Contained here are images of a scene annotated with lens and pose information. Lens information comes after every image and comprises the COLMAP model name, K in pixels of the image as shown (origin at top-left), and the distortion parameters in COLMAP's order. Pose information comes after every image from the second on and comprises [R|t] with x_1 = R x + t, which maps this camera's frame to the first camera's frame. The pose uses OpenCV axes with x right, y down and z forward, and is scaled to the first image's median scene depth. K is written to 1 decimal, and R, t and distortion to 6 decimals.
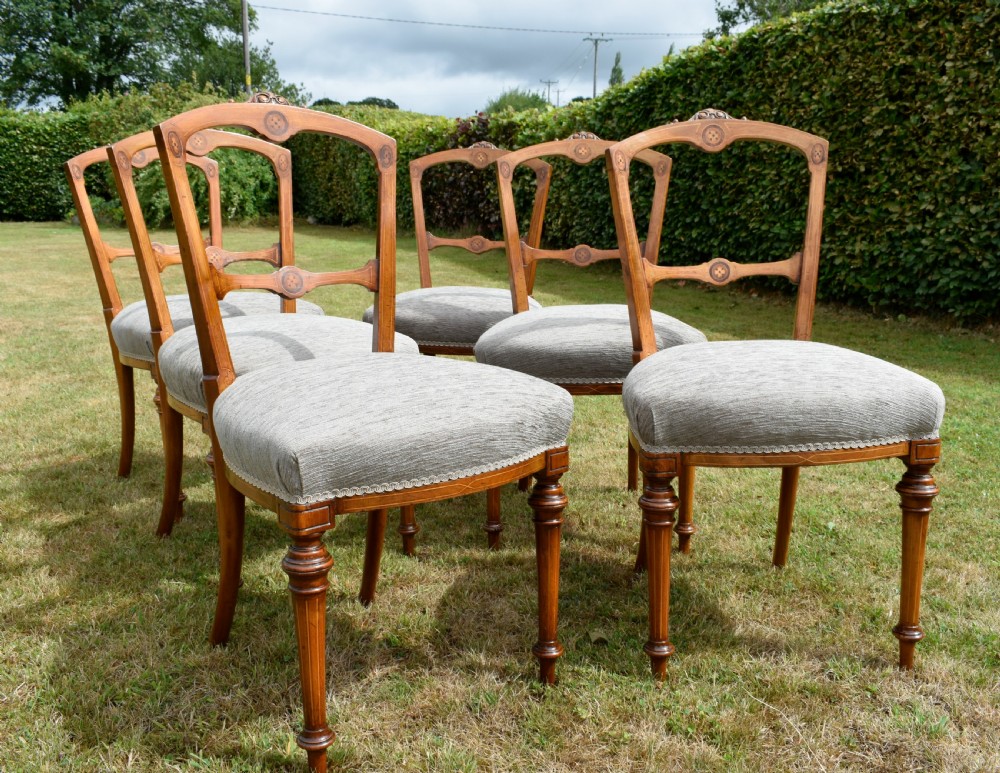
lens RADIAL K [[982.9, 0, 502.4], [0, 982.9, 393.5], [0, 0, 1]] dist [-0.019858, 0.000000]
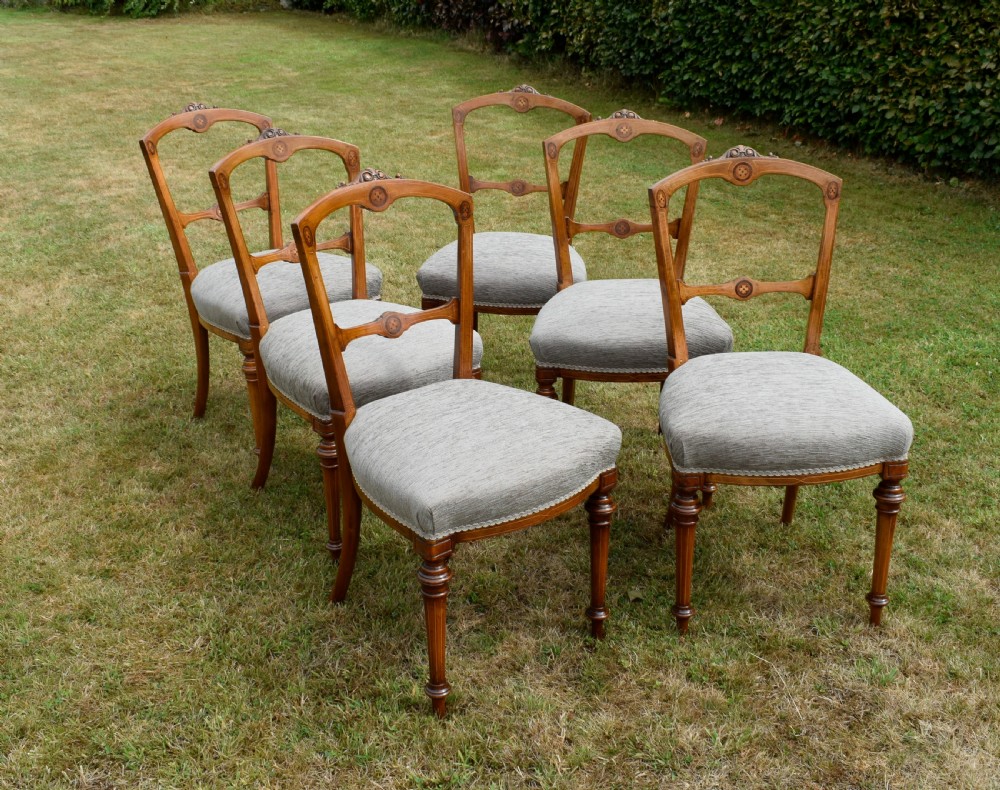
lens RADIAL K [[1183.4, 0, 476.6], [0, 1183.4, 381.8], [0, 0, 1]] dist [-0.016036, 0.000000]
pose [[0.999826, -0.000525, -0.018669, -0.072619], [0.003921, 0.983222, 0.182373, -0.279642], [0.018260, -0.182415, 0.983052, -0.421265]]
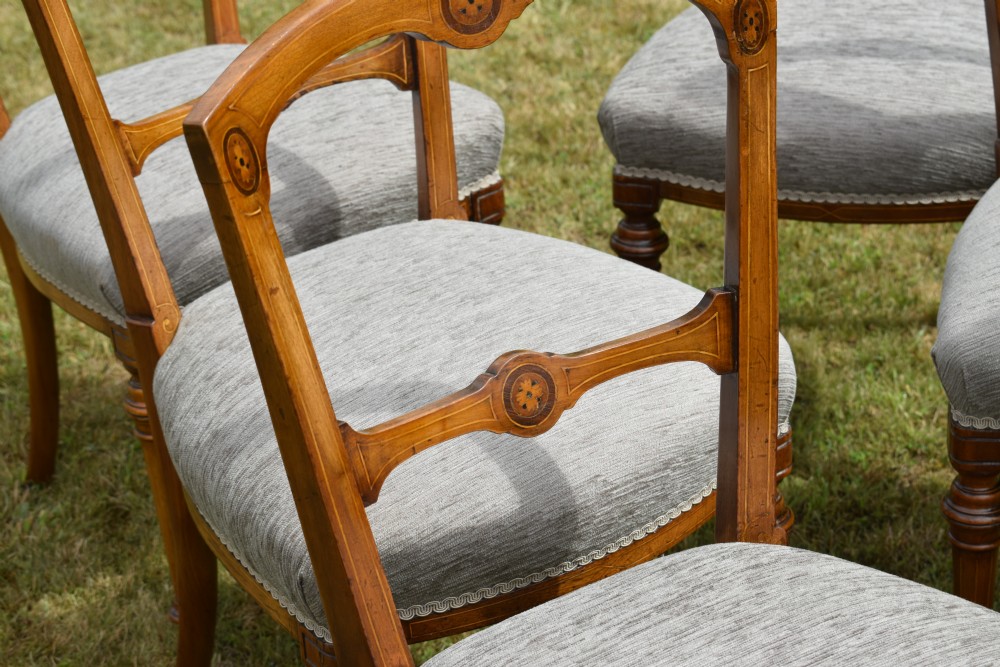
lens RADIAL K [[2348.8, 0, 494.9], [0, 2348.8, 335.6], [0, 0, 1]] dist [-0.028017, 0.000000]
pose [[0.993404, -0.011100, -0.114127, -0.107029], [0.041731, 0.962046, 0.269676, -0.348071], [0.106802, -0.272660, 0.956164, 0.094355]]
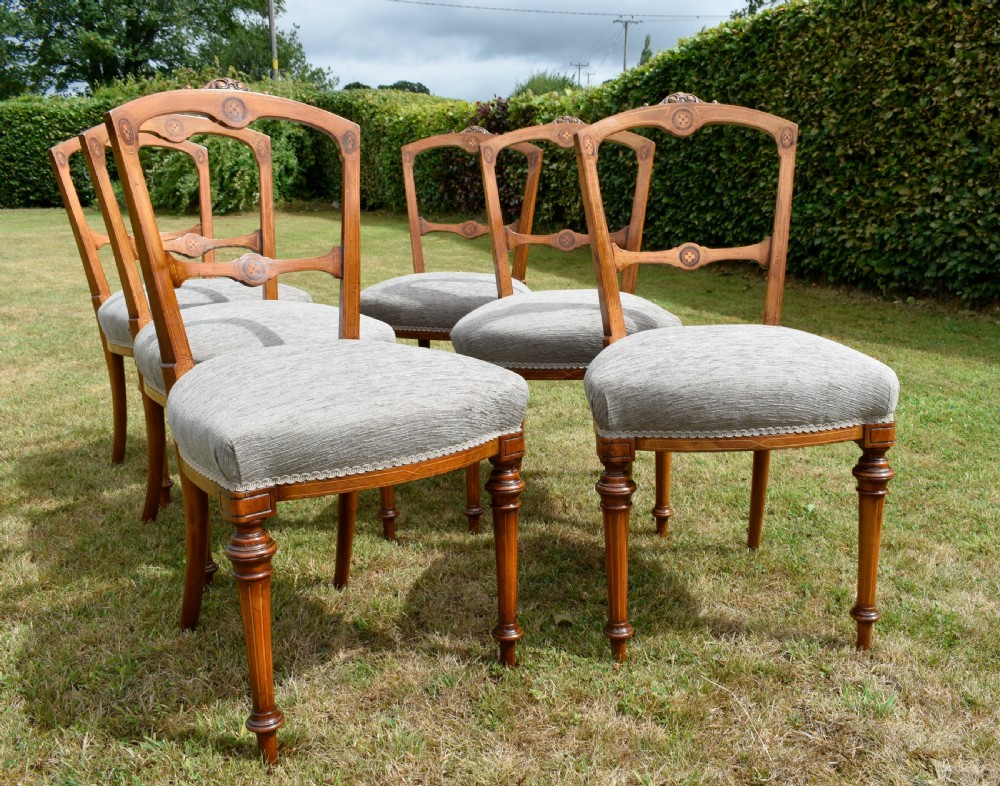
lens RADIAL K [[972.7, 0, 541.0], [0, 972.7, 408.4], [0, 0, 1]] dist [-0.020310, 0.000000]
pose [[0.999979, -0.005093, 0.004029, 0.066179], [0.004959, 0.999452, 0.032713, -0.002255], [-0.004193, -0.032693, 0.999457, 0.004378]]
